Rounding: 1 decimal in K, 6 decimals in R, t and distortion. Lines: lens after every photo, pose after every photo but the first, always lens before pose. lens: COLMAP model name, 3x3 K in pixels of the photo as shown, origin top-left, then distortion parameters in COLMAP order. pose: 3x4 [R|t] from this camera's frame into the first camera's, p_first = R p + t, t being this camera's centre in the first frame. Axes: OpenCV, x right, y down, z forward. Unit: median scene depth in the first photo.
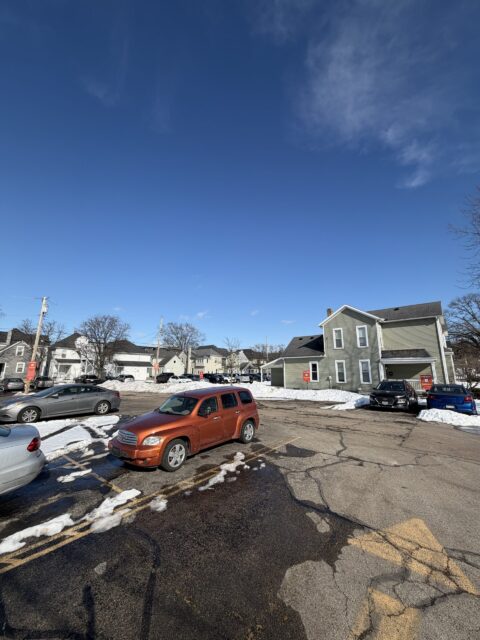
lens RADIAL K [[256.5, 0, 239.4], [0, 256.5, 322.8], [0, 0, 1]] dist [0.001168, 0.000083]
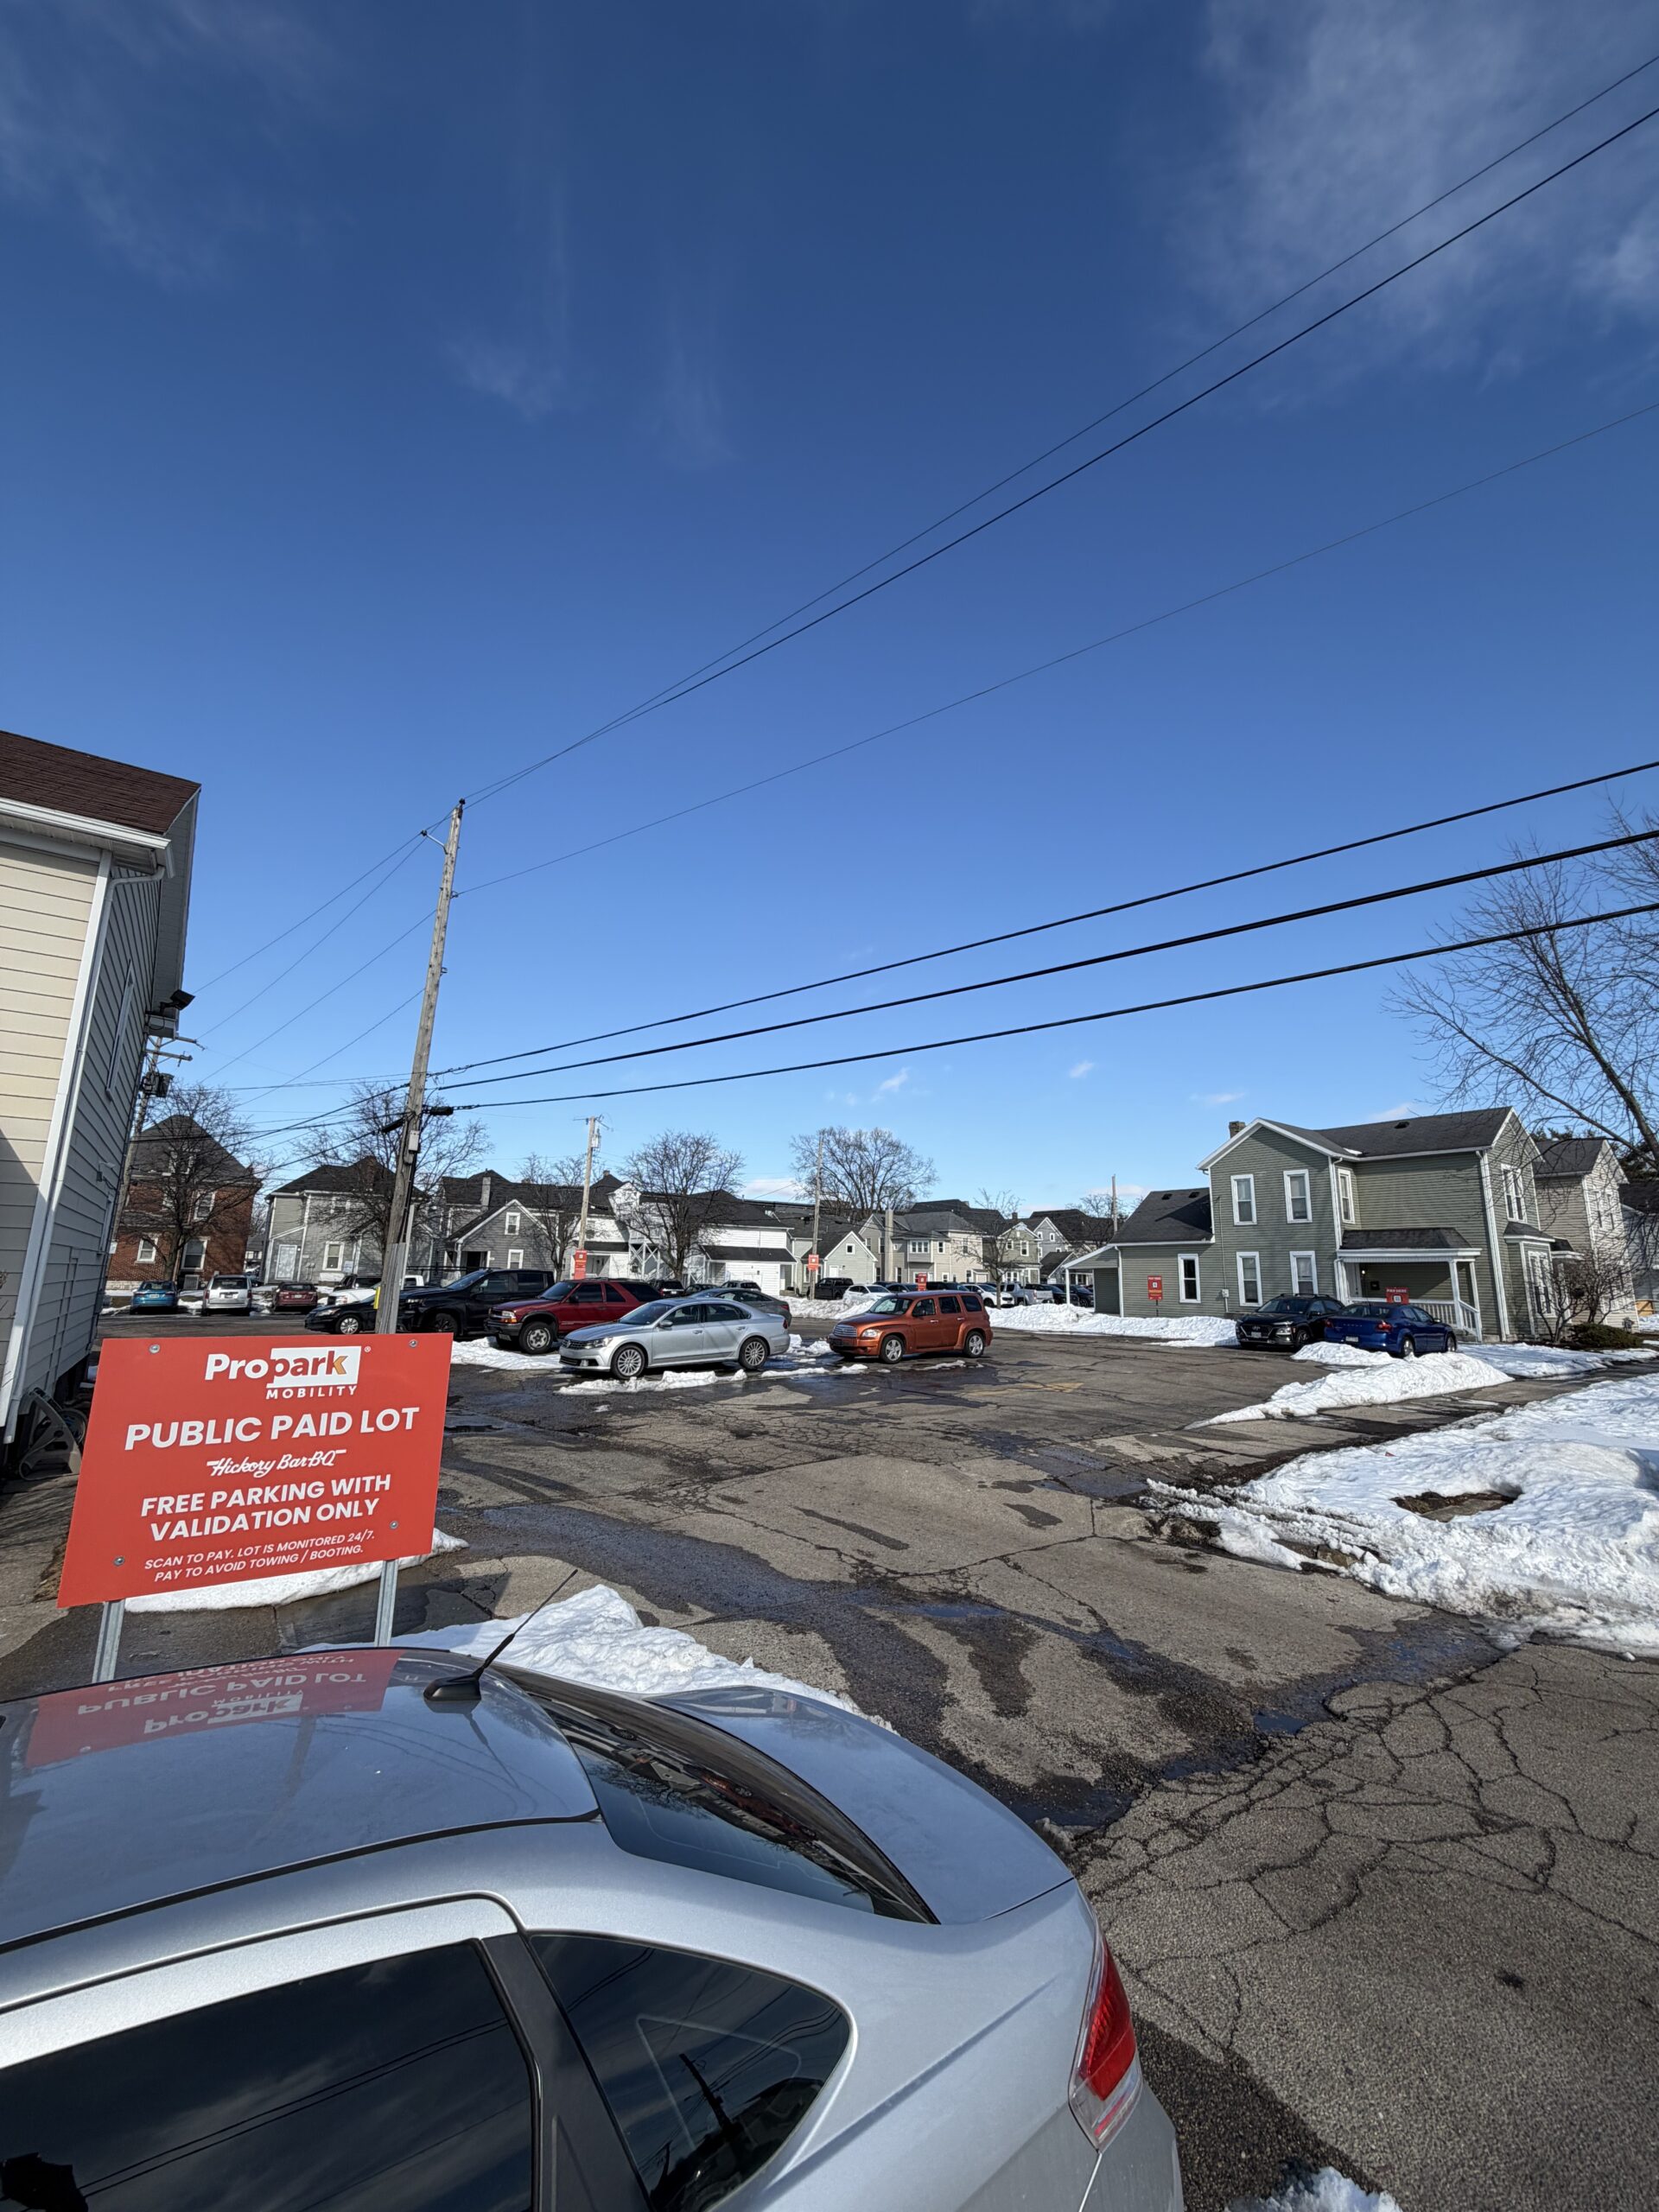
lens RADIAL K [[886.6, 0, 829.4], [0, 886.6, 1116.9], [0, 0, 1]] dist [0.001168, 0.000083]
pose [[0.968140, -0.030120, -0.248591, 0.049473], [0.031648, 0.999497, 0.002153, -0.051292], [0.248401, -0.009952, 0.968606, -0.294459]]
